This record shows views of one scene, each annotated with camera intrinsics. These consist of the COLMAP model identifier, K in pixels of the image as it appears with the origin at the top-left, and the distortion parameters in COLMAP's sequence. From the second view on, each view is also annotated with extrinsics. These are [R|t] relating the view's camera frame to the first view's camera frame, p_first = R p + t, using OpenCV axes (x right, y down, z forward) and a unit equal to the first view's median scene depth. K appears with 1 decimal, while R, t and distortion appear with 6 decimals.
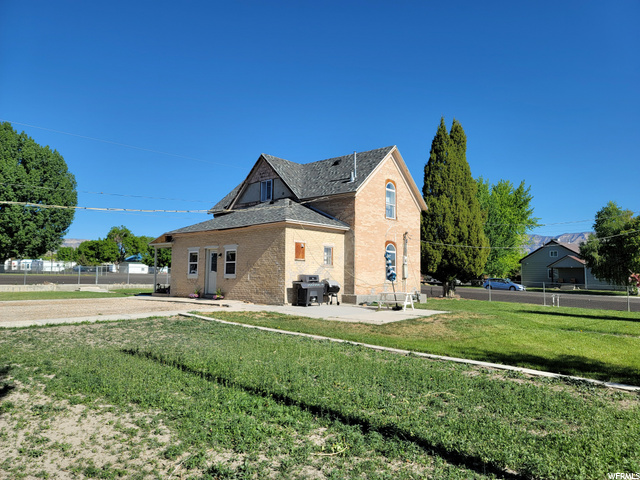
lens RADIAL K [[465.9, 0, 320.0], [0, 465.9, 240.0], [0, 0, 1]] dist [0.098033, -0.097630]
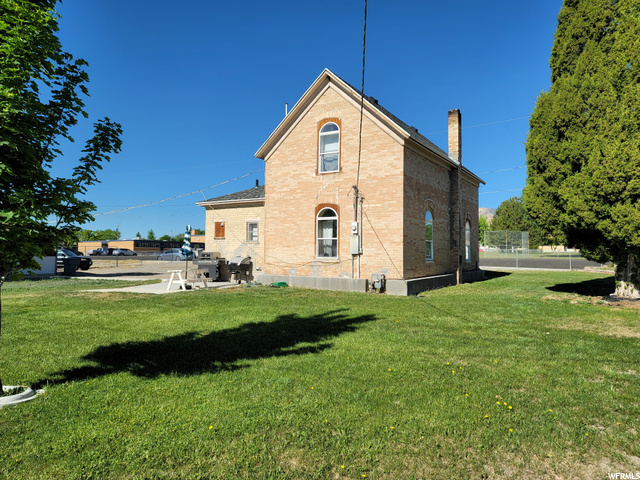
lens RADIAL K [[465.9, 0, 320.0], [0, 465.9, 240.0], [0, 0, 1]] dist [0.098033, -0.097630]
pose [[0.194528, -0.063251, -0.978856, 0.793283], [0.060034, 0.996816, -0.052481, 0.088696], [0.979058, -0.048556, 0.197706, 0.786509]]
